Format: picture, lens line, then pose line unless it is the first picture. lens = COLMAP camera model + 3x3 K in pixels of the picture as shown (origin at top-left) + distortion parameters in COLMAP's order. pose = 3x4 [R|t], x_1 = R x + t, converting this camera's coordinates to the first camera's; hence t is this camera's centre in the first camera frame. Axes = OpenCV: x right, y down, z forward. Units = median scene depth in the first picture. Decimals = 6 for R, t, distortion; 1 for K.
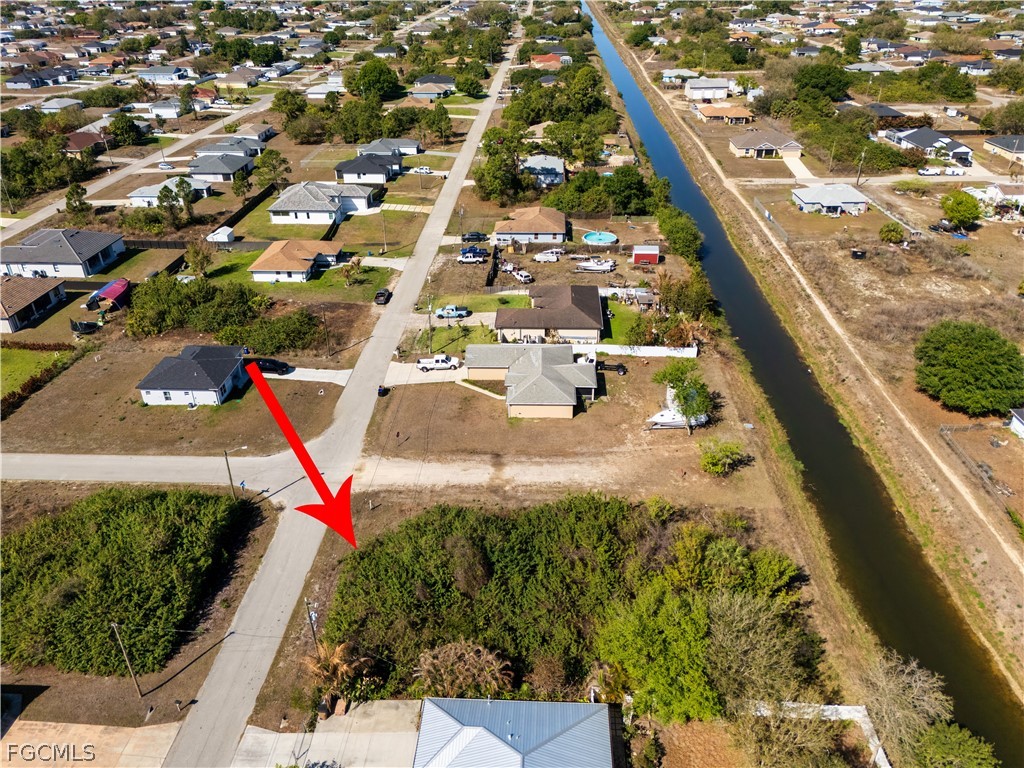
lens RADIAL K [[753.0, 0, 513.0], [0, 753.0, 386.8], [0, 0, 1]] dist [0.061486, -0.054719]
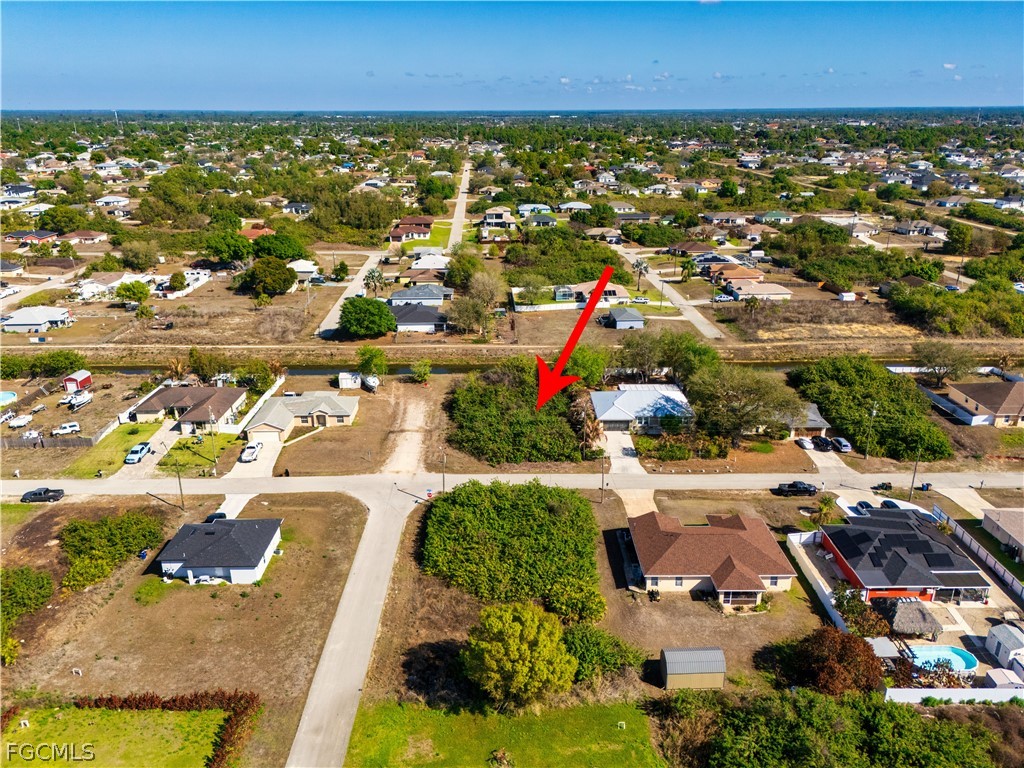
lens RADIAL K [[753.0, 0, 514.8], [0, 753.0, 387.0], [0, 0, 1]] dist [0.061486, -0.054719]
pose [[-0.060553, -0.333241, 0.940895, -1.176947], [0.497961, 0.806863, 0.317817, -0.277196], [-0.865083, 0.487773, 0.117083, 0.479337]]
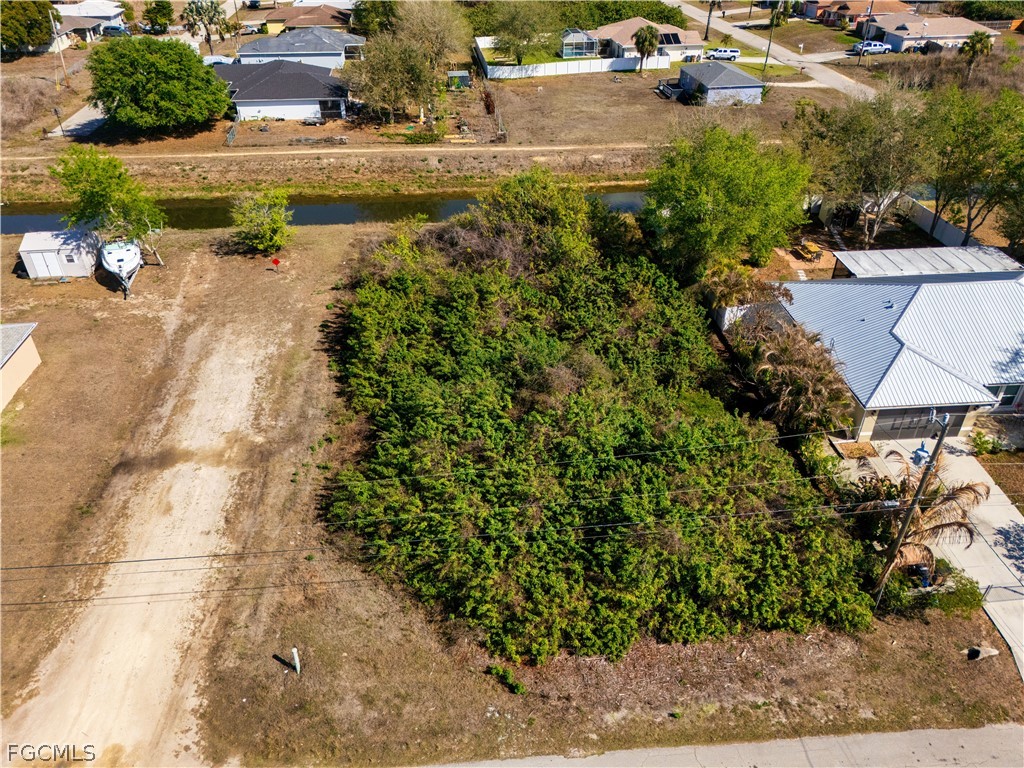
lens RADIAL K [[753.0, 0, 513.0], [0, 753.0, 387.7], [0, 0, 1]] dist [0.061486, -0.054719]
pose [[-0.131430, -0.545882, 0.827489, -0.316367], [0.495542, 0.686779, 0.531764, -0.047312], [-0.858583, 0.479945, 0.180244, 0.600575]]
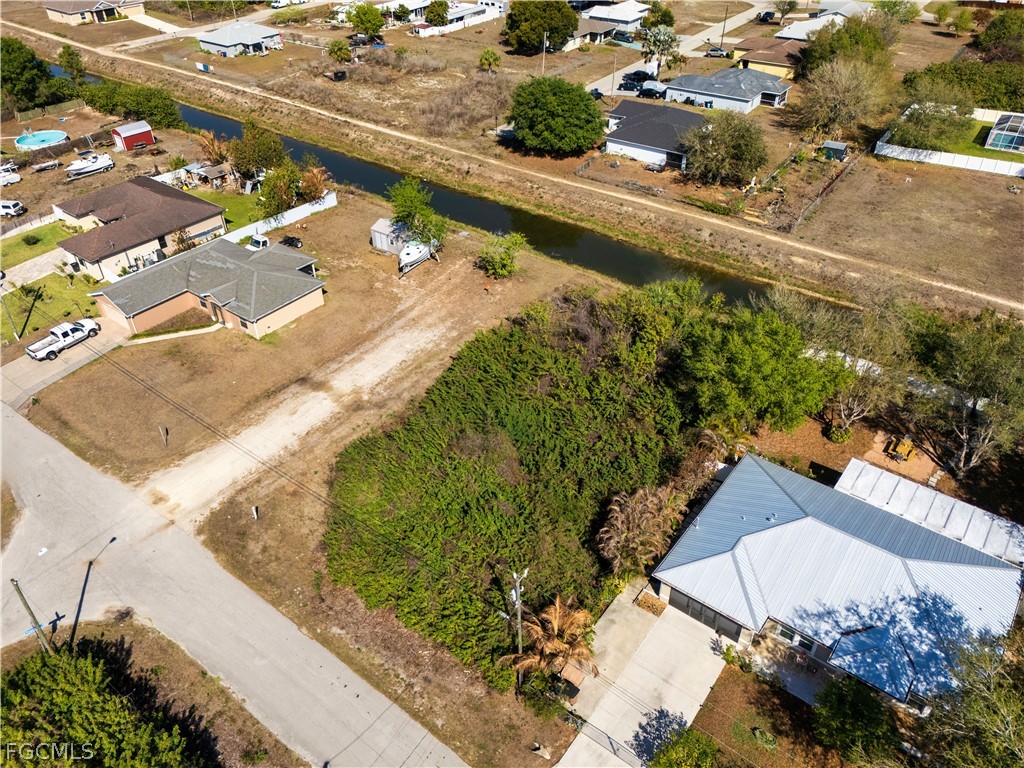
lens RADIAL K [[753.0, 0, 513.3], [0, 753.0, 386.5], [0, 0, 1]] dist [0.061486, -0.054719]
pose [[0.568991, -0.489528, 0.660766, -0.333256], [0.409364, 0.865493, 0.288694, -0.027169], [-0.713211, 0.106229, 0.692853, 0.283090]]
